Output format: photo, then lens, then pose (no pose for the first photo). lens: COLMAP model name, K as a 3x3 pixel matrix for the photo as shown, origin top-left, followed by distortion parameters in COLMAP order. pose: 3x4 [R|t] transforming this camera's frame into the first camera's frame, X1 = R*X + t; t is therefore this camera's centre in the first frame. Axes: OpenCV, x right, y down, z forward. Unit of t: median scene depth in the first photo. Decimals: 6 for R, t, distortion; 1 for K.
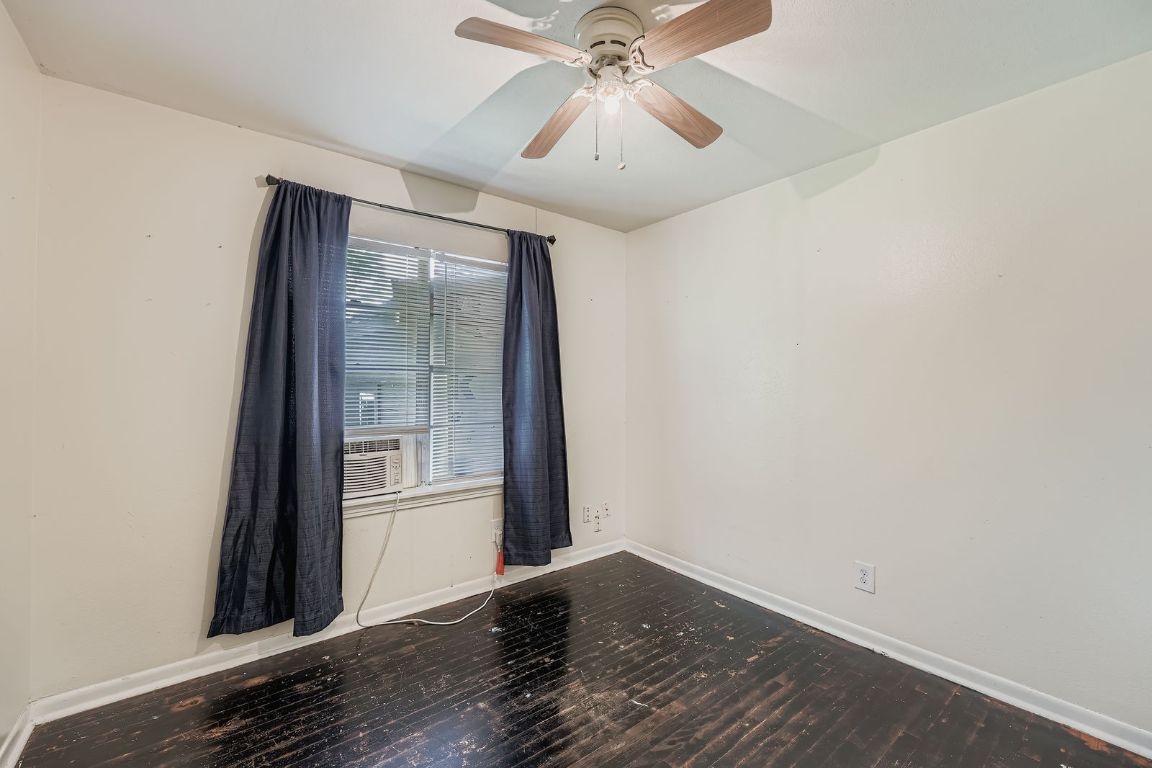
lens RADIAL K [[483.9, 0, 577.3], [0, 483.9, 391.5], [0, 0, 1]] dist [-0.001741, -0.000044]
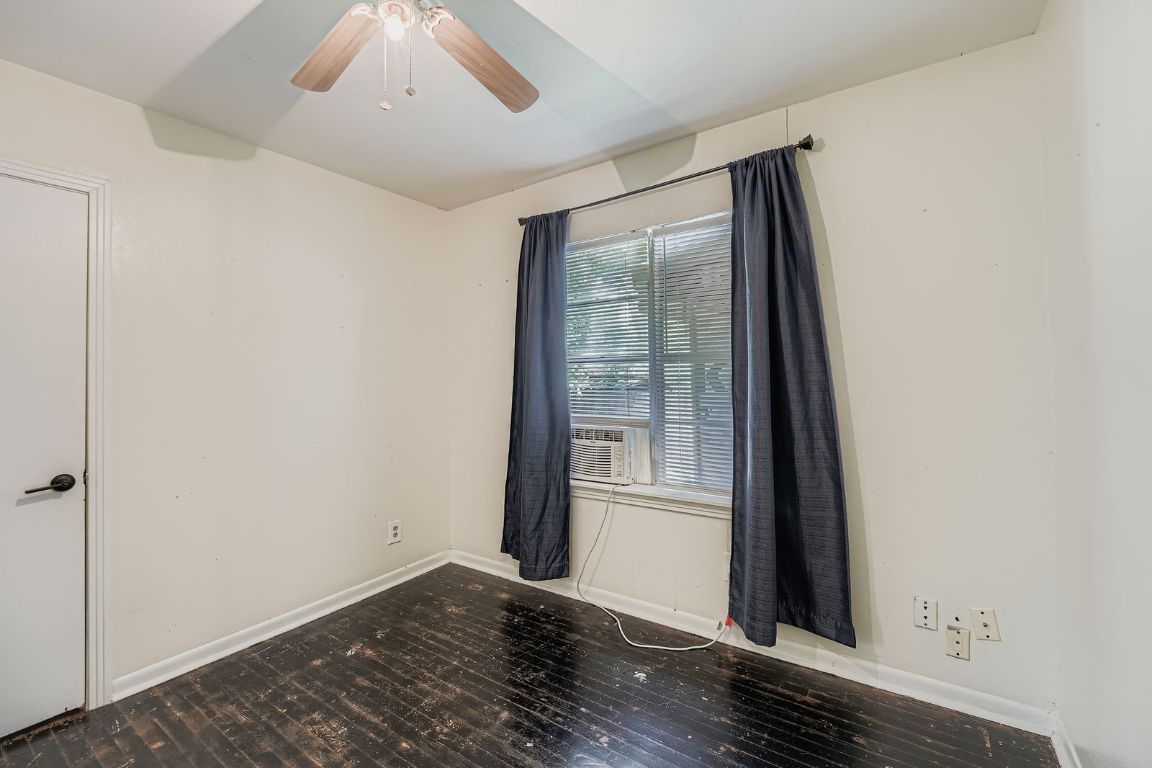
lens RADIAL K [[477.7, 0, 573.1], [0, 477.7, 382.2], [0, 0, 1]] dist [-0.005229, -0.000364]
pose [[0.302753, -0.000274, -0.953069, 0.561533], [-0.003962, 0.999991, -0.001546, 0.001051], [0.953061, 0.004244, 0.302749, 0.650168]]
